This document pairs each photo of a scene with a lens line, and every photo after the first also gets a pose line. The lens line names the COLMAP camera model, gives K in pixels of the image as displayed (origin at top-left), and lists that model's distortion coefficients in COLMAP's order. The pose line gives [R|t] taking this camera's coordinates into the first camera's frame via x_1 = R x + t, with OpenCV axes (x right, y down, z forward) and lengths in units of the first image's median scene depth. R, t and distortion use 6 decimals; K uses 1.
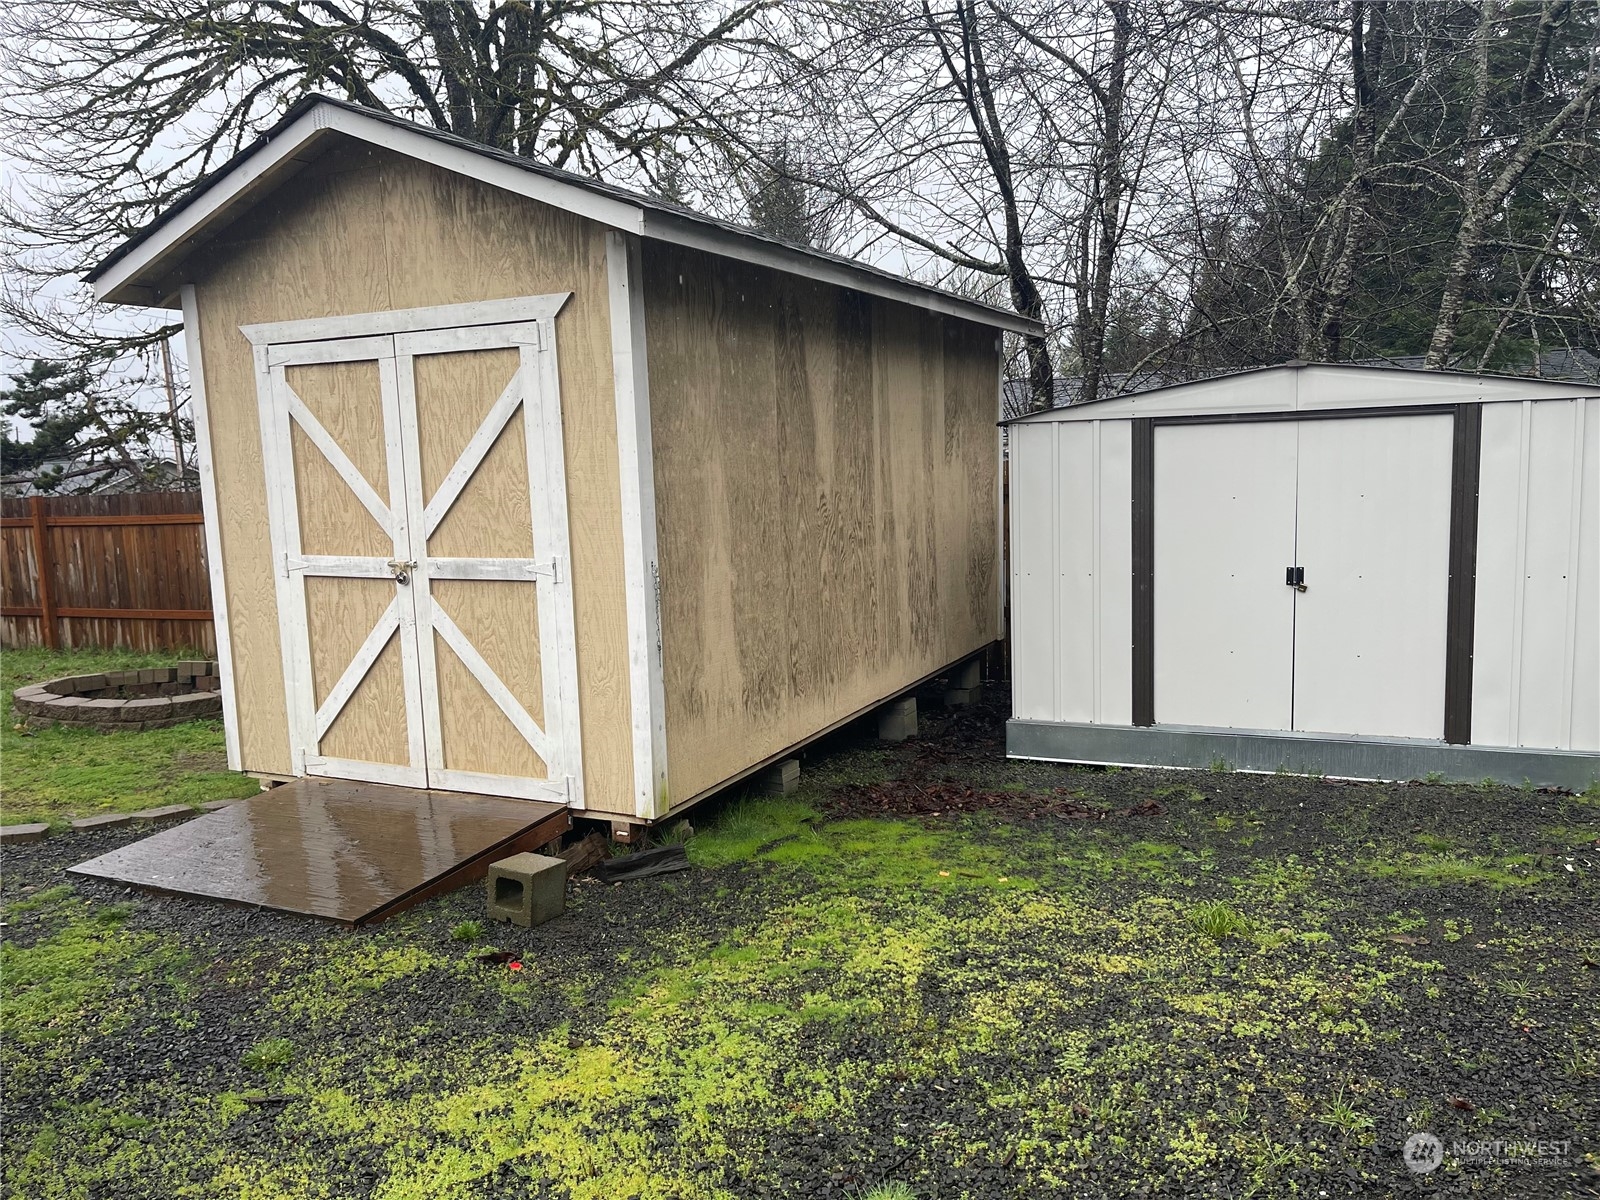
lens RADIAL K [[1182.8, 0, 800.0], [0, 1182.8, 600.0], [0, 0, 1]] dist [0.070071, -0.100215]
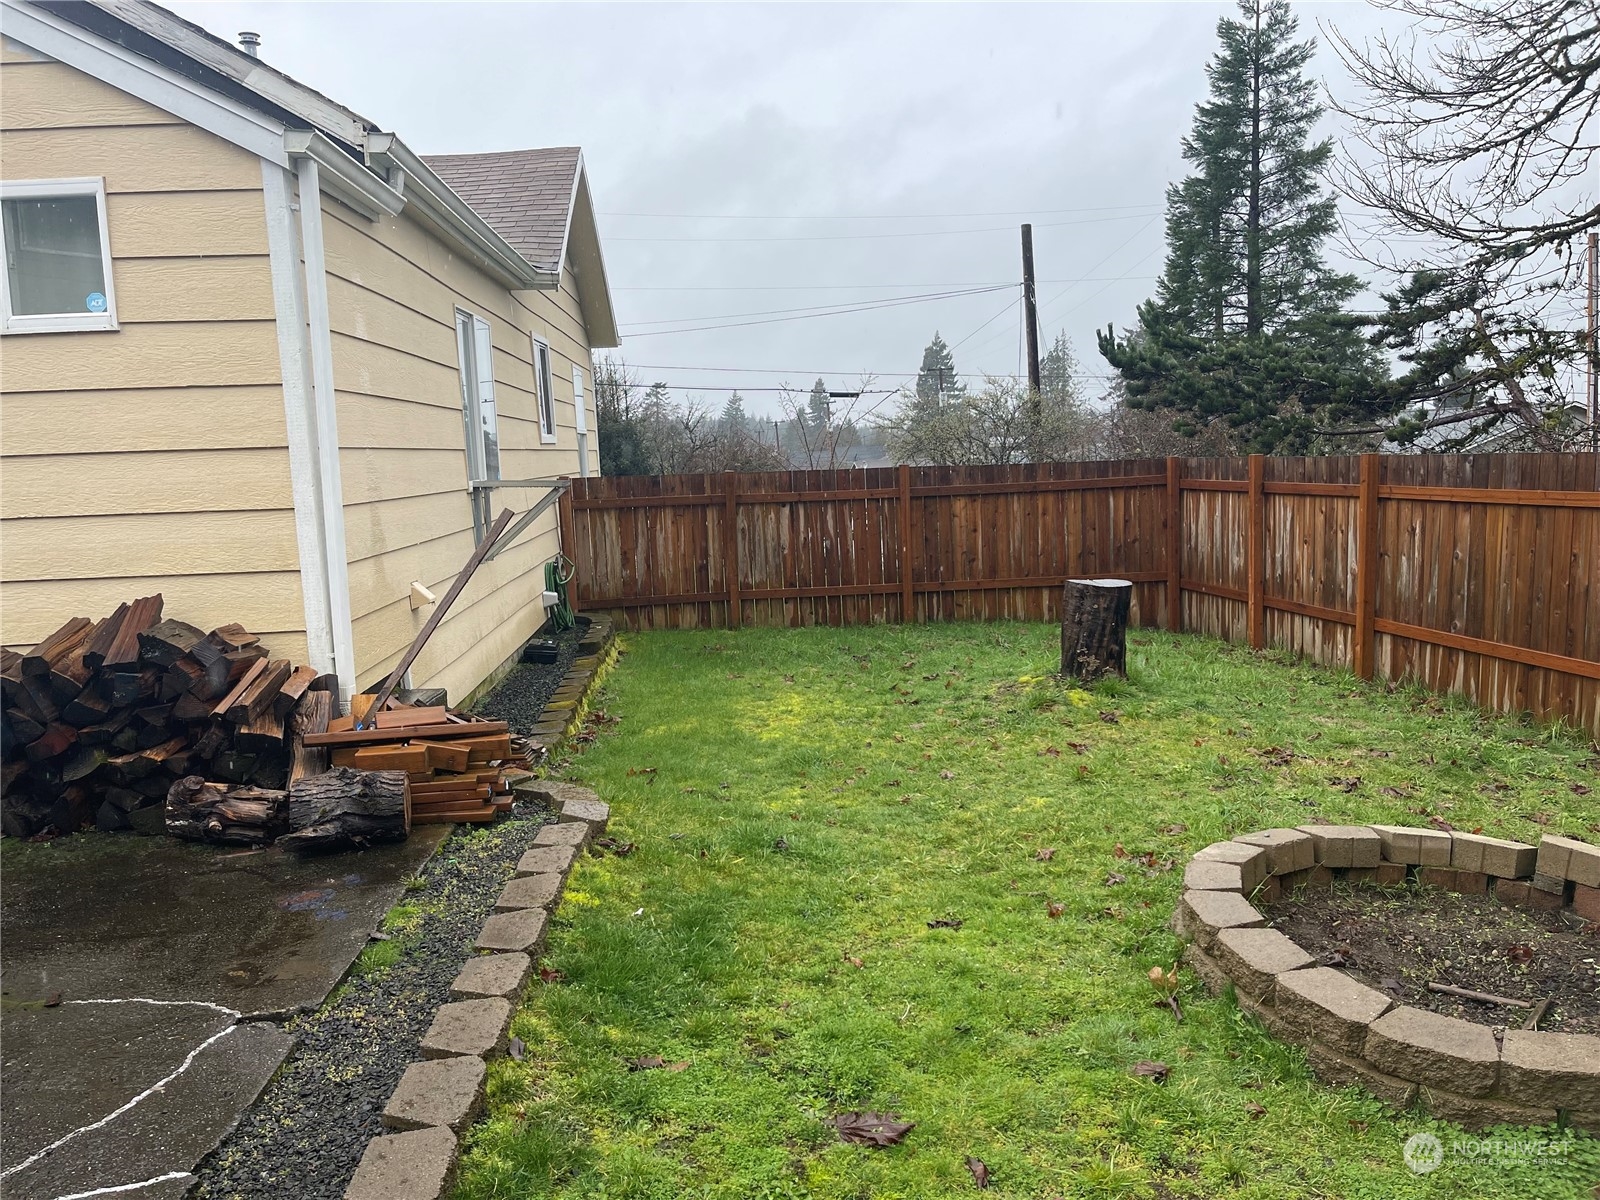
lens RADIAL K [[1182.8, 0, 800.0], [0, 1182.8, 600.0], [0, 0, 1]] dist [0.070071, -0.100215]
pose [[0.495040, 0.126704, -0.859582, -0.149474], [-0.088575, 0.991515, 0.095140, -0.029877], [0.864344, 0.029039, 0.502063, 0.280893]]
